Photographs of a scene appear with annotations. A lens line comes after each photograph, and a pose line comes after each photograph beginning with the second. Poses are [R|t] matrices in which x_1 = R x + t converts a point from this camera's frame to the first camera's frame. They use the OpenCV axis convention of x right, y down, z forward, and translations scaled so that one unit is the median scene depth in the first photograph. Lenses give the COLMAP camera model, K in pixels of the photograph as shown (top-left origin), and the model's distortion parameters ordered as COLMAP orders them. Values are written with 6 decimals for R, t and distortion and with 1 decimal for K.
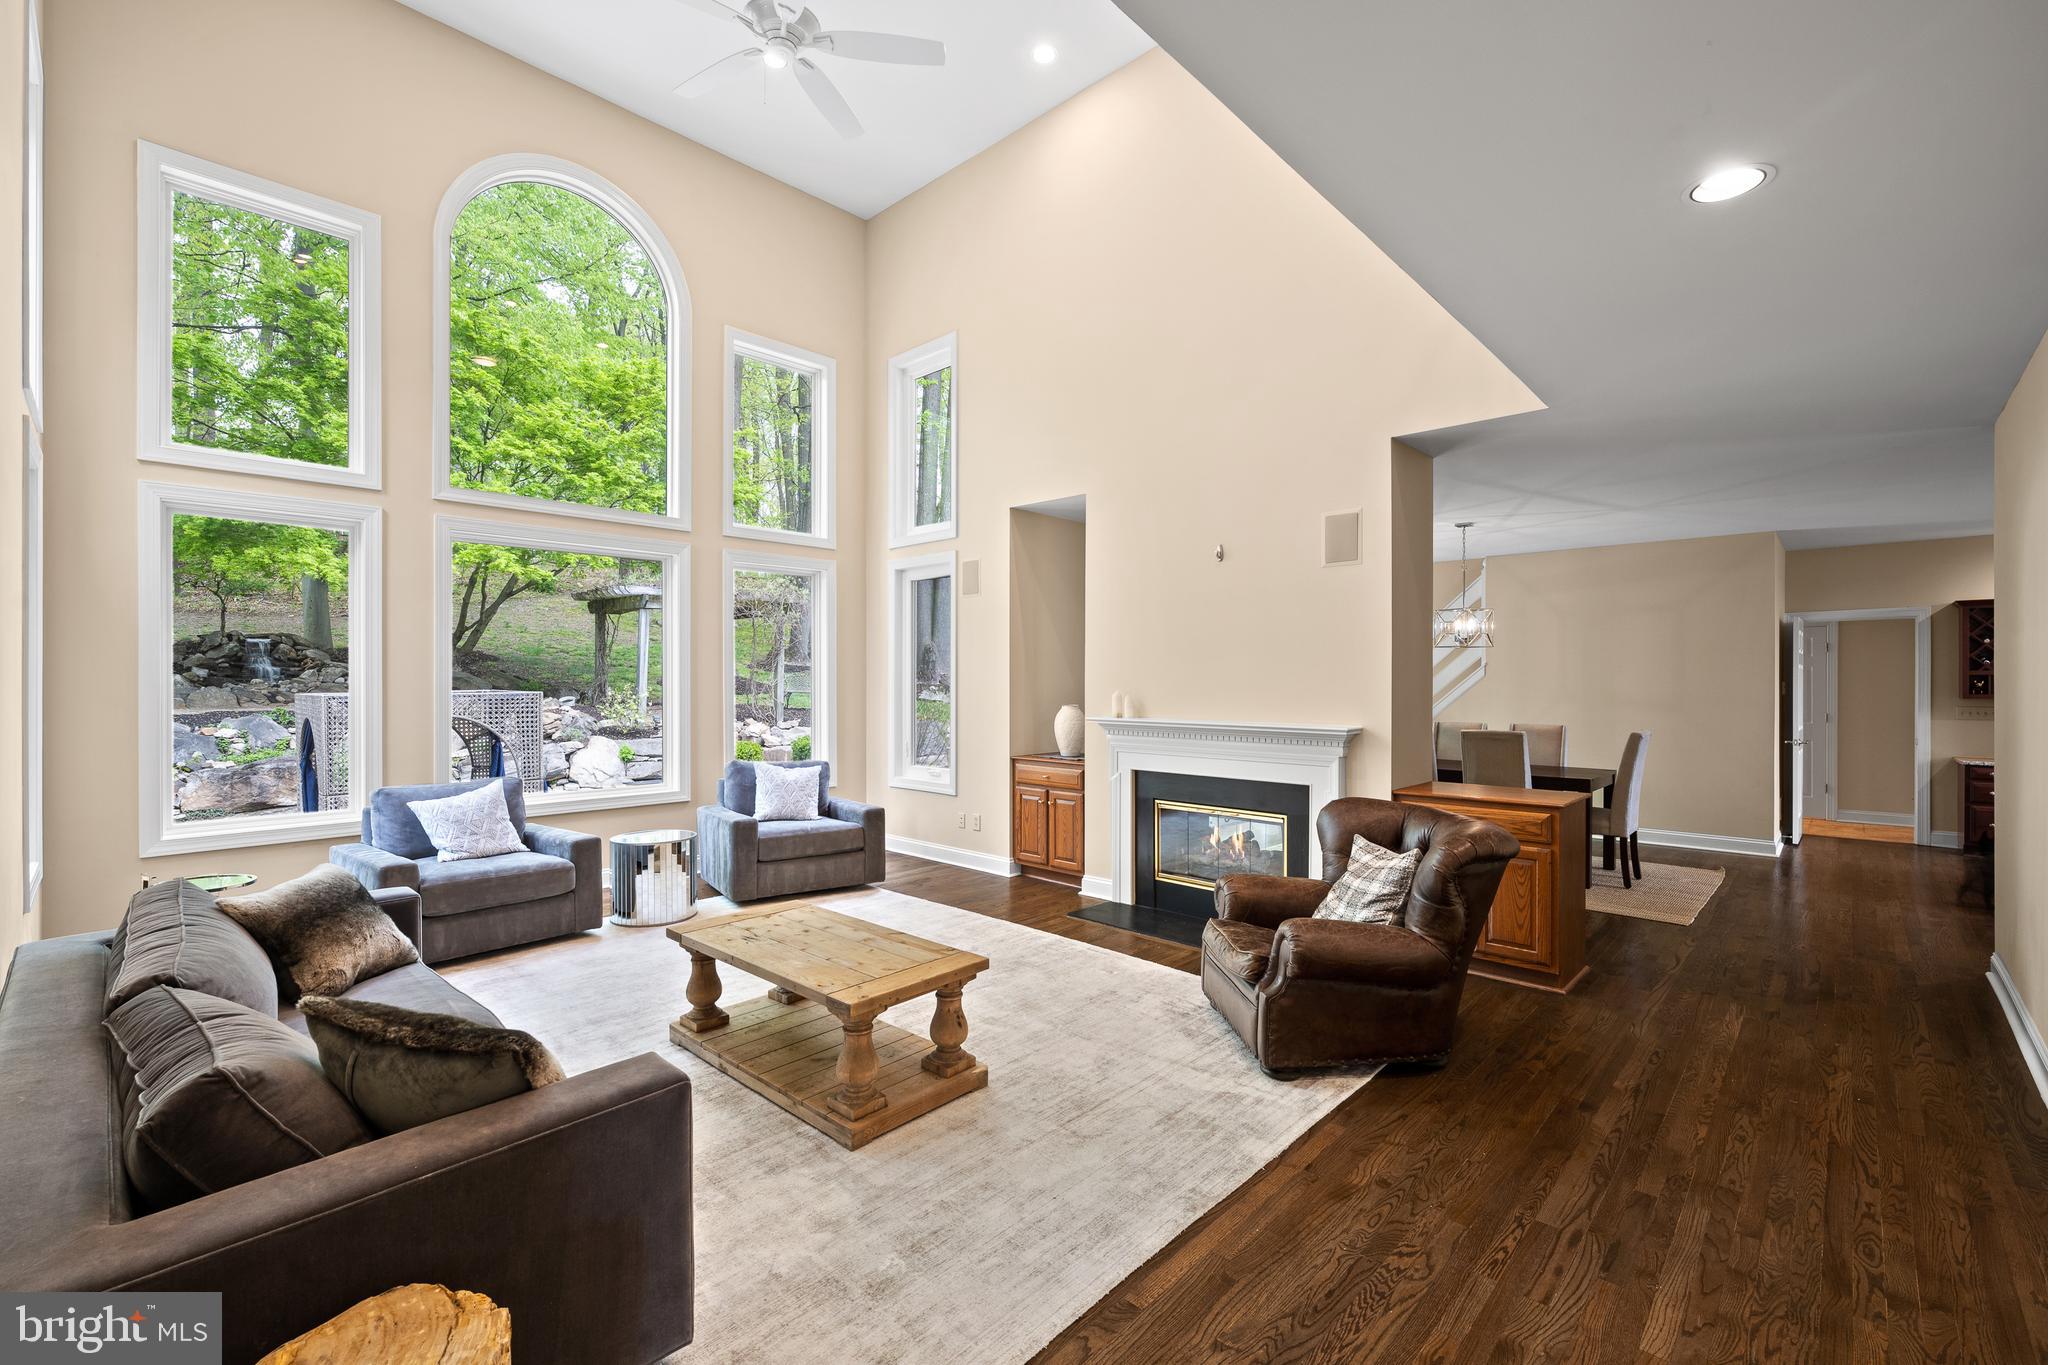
lens RADIAL K [[878.4, 0, 1023.3], [0, 878.4, 678.0], [0, 0, 1]] dist [0.000958, -0.000143]
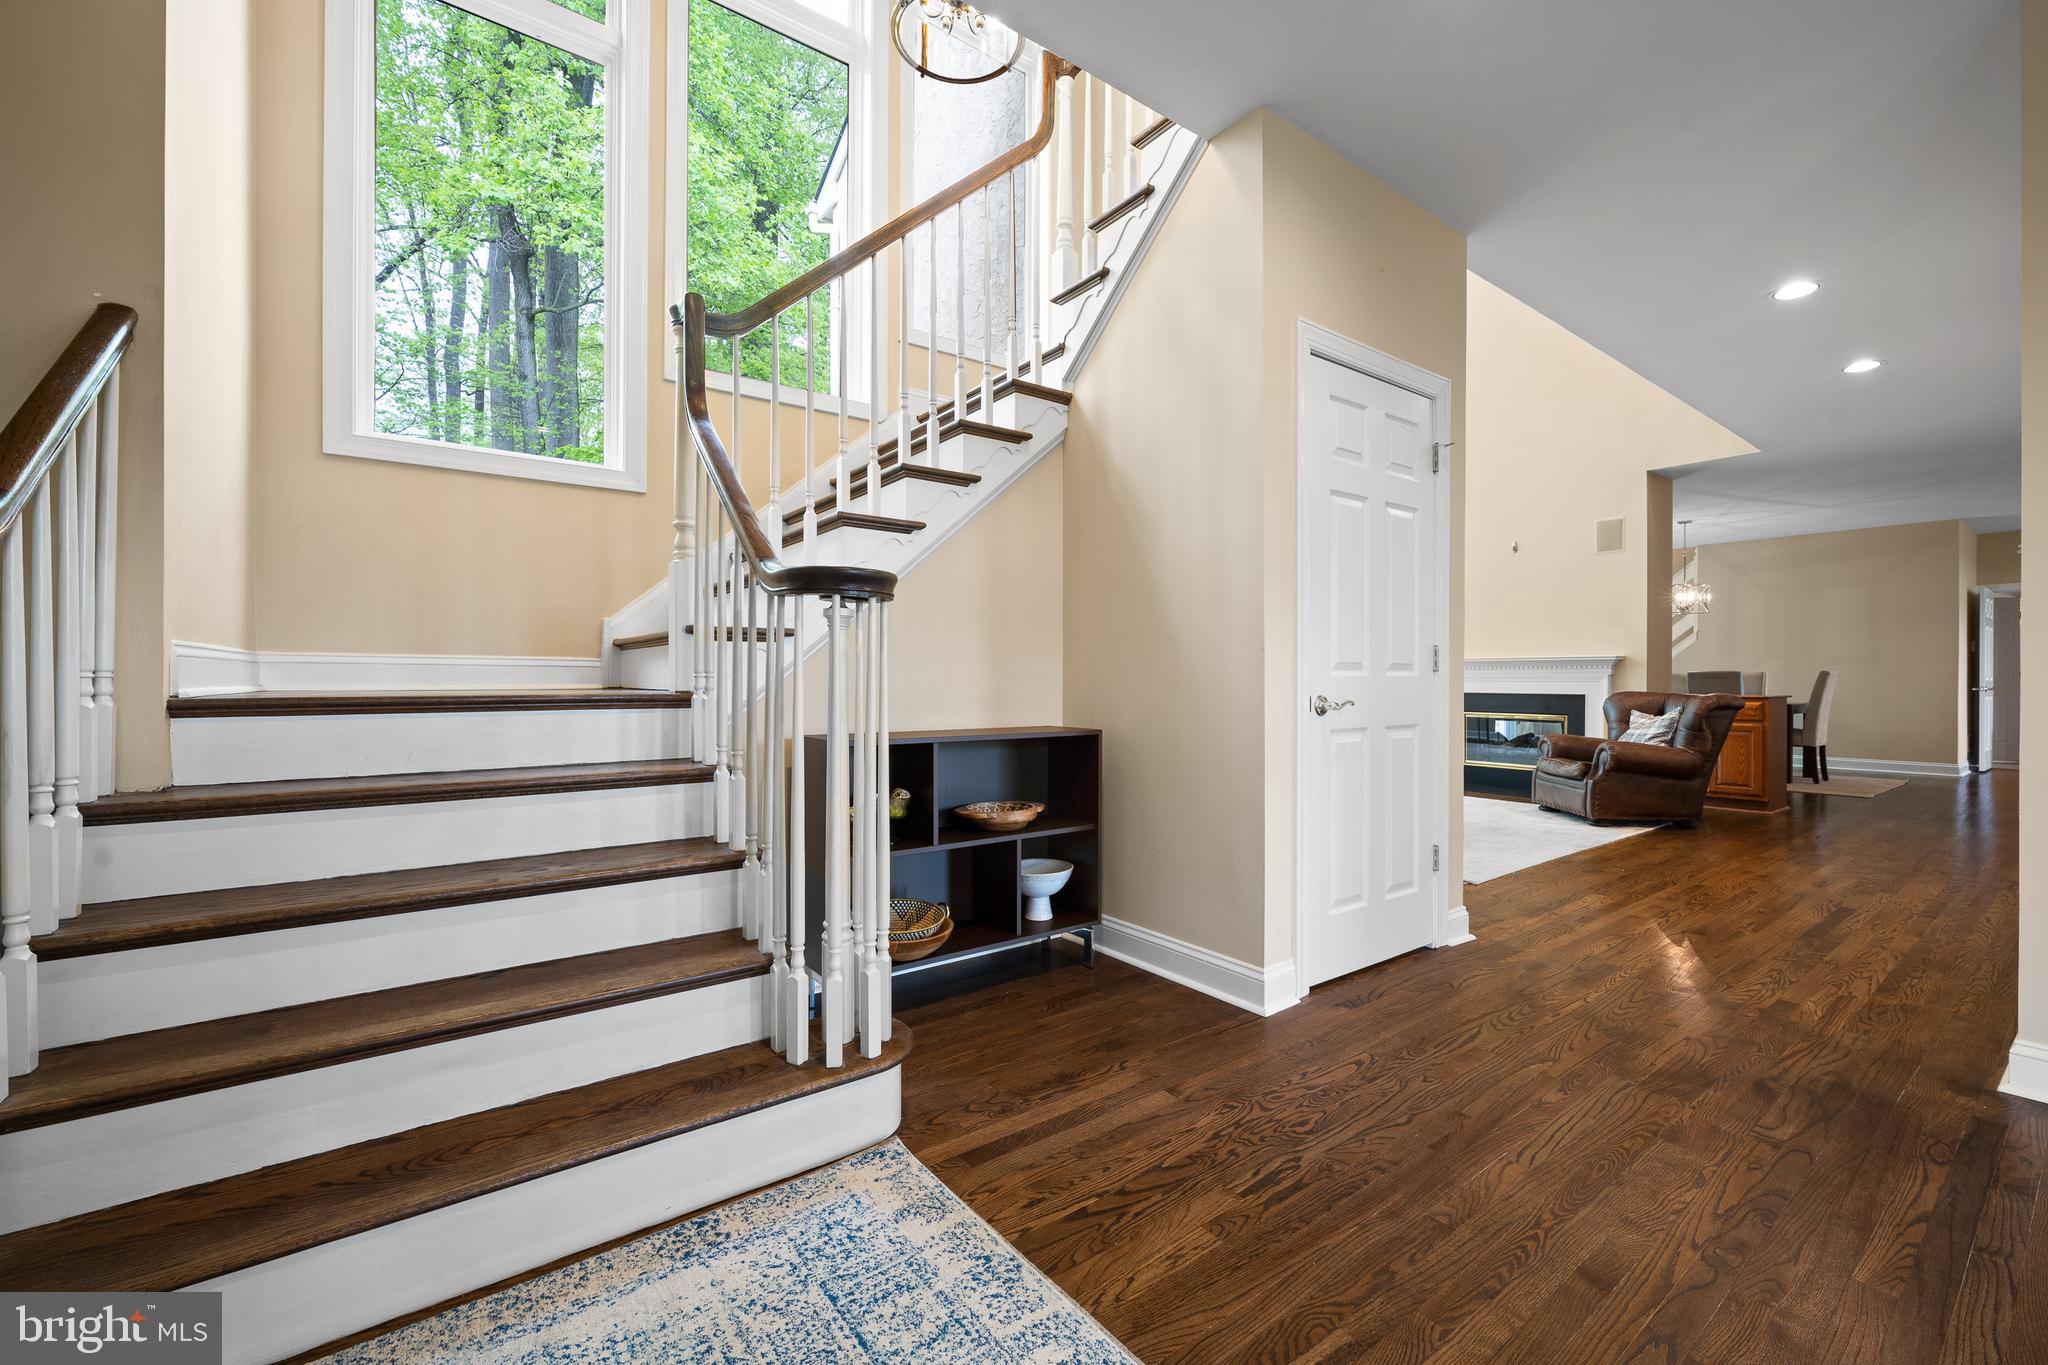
lens RADIAL K [[833.9, 0, 1029.0], [0, 833.9, 673.6], [0, 0, 1]] dist [-0.002198, 0.000152]
pose [[0.985218, -0.001440, -0.171299, -0.410424], [0.000873, 0.999994, -0.003384, 0.093400], [0.171302, 0.003185, 0.985213, -0.651628]]
